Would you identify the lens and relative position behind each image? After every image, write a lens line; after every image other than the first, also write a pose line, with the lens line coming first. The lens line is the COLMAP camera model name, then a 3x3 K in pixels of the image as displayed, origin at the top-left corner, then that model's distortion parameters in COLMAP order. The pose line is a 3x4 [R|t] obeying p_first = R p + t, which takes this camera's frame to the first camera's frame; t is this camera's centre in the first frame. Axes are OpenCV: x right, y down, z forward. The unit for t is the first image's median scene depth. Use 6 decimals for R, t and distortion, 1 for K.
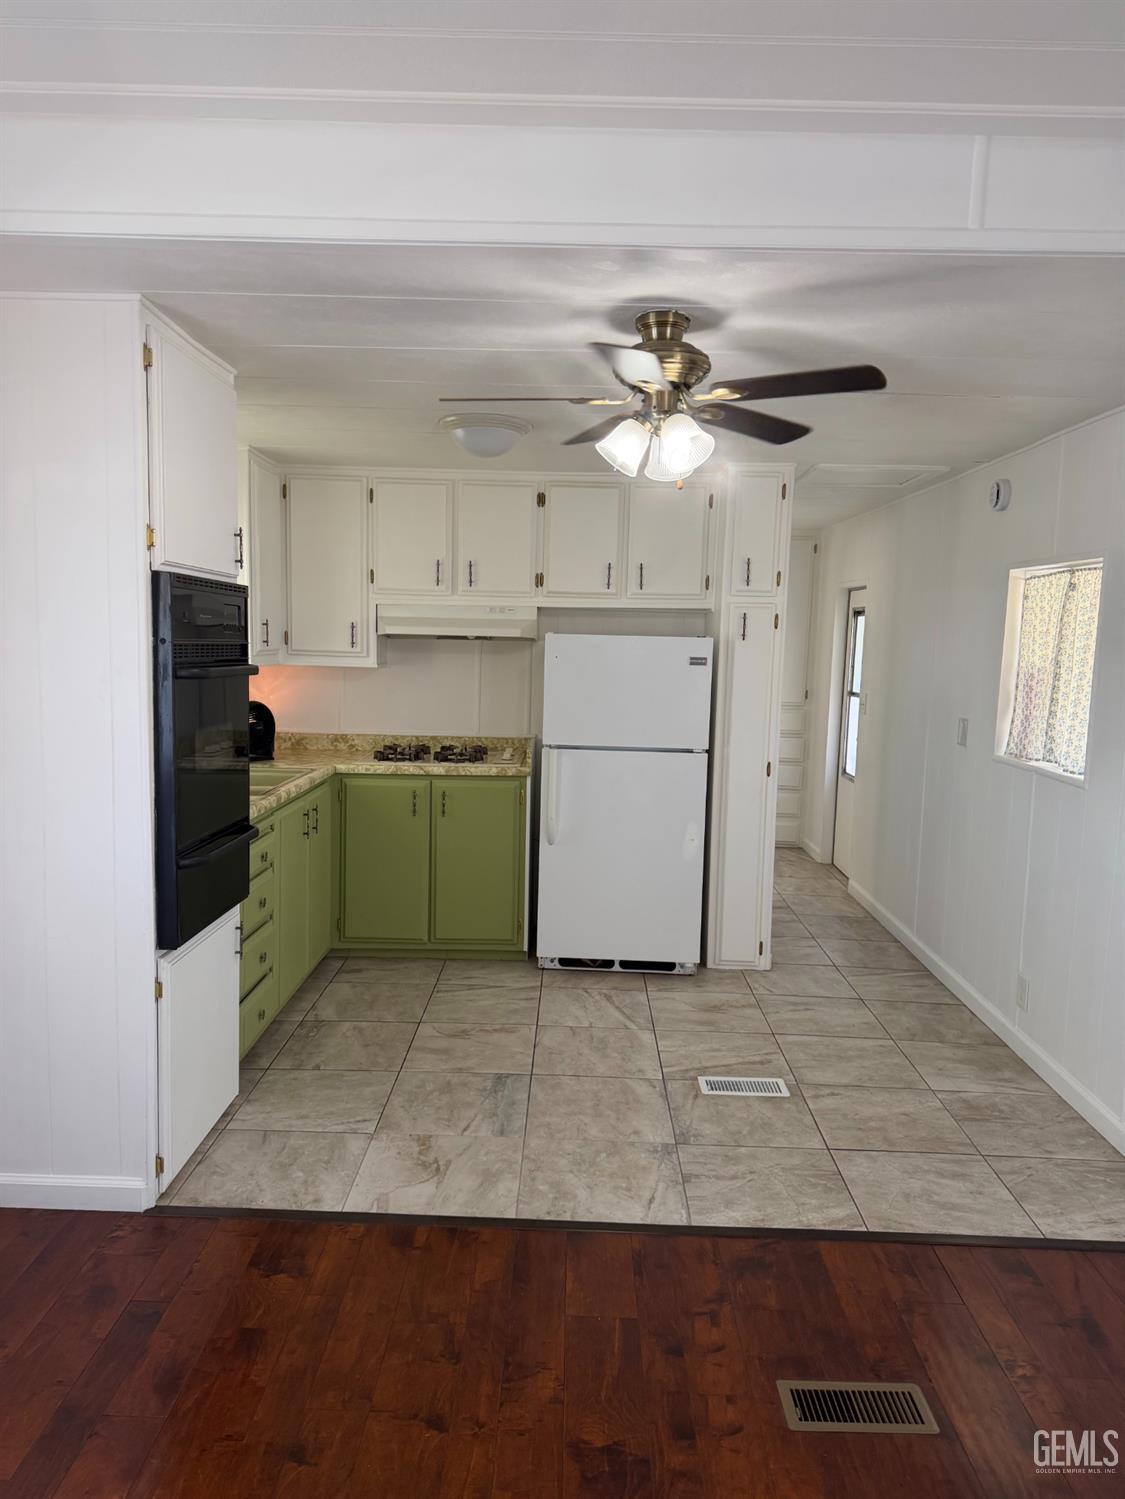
lens RADIAL K [[1043.0, 0, 562.5], [0, 1043.0, 749.5], [0, 0, 1]] dist [0.075633, -0.086942]
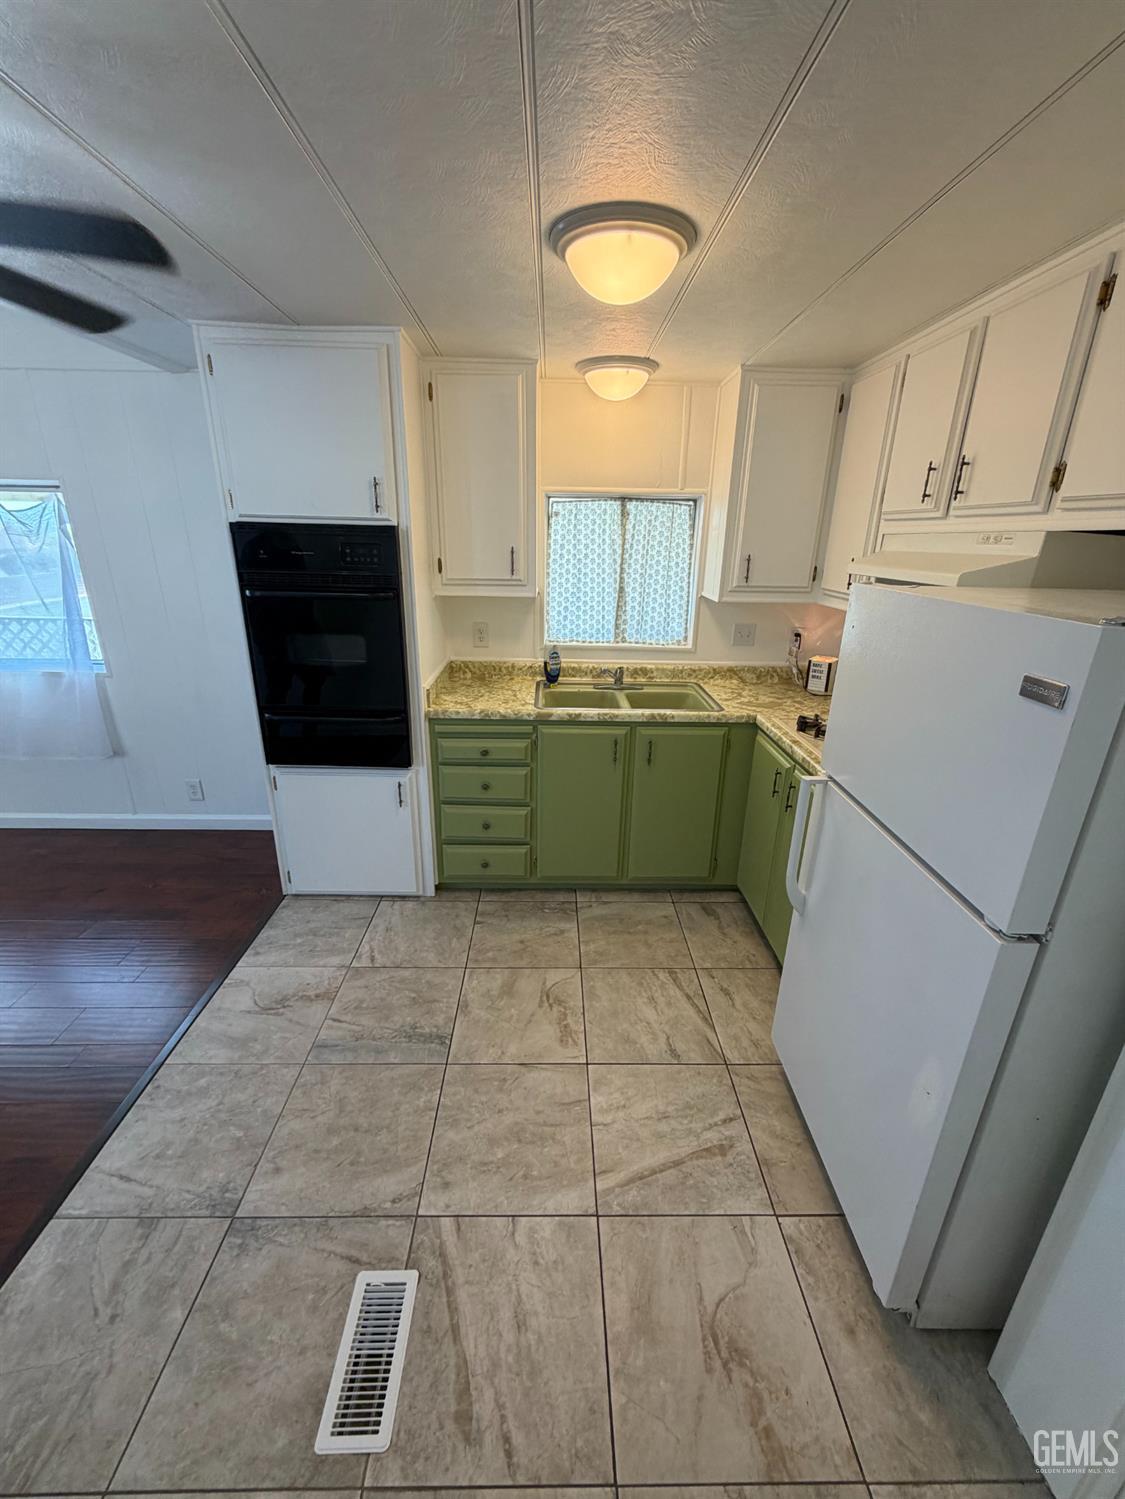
lens RADIAL K [[601.3, 0, 561.2], [0, 601.3, 745.4], [0, 0, 1]] dist [0.001208, 0.000716]
pose [[0.033019, 0.311814, -0.949569, 0.304420], [-0.122923, 0.944141, 0.305757, -0.104366], [0.991867, 0.106628, 0.069504, 0.798534]]
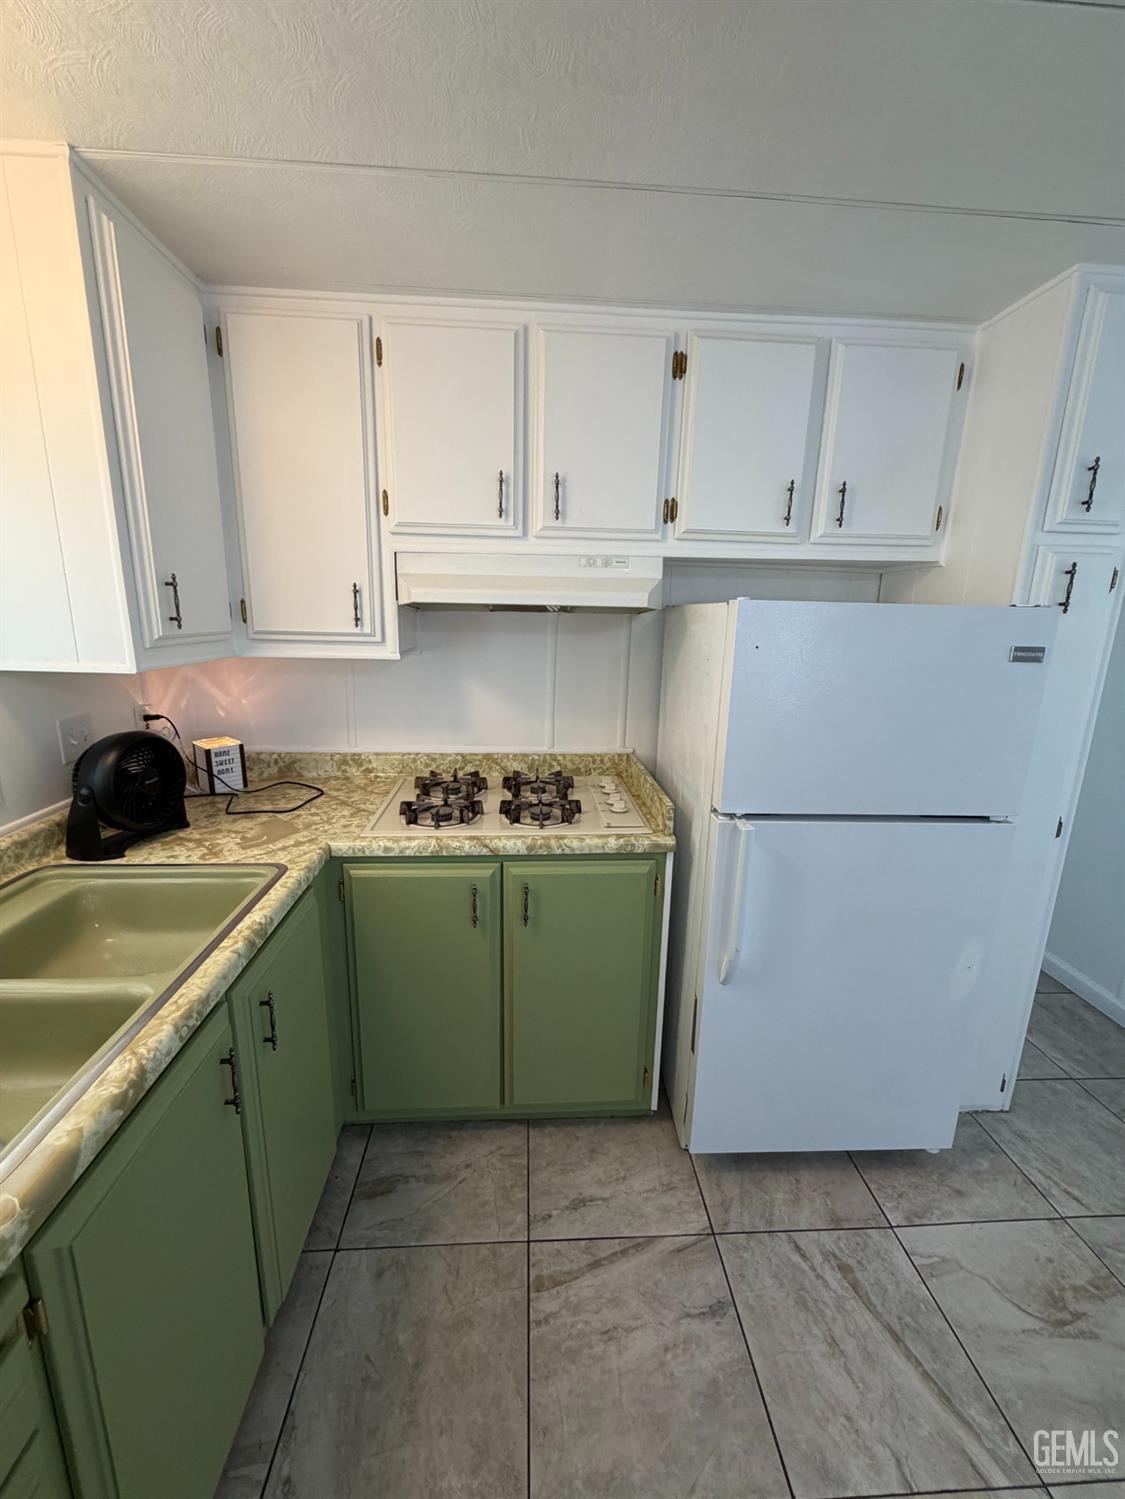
lens RADIAL K [[598.3, 0, 562.5], [0, 598.3, 741.2], [0, 0, 1]] dist [-0.002239, 0.000045]
pose [[0.997265, -0.018299, 0.071606, -0.116462], [0.010219, 0.993699, 0.111619, -0.074163], [-0.073197, -0.110581, 0.991168, 0.688641]]
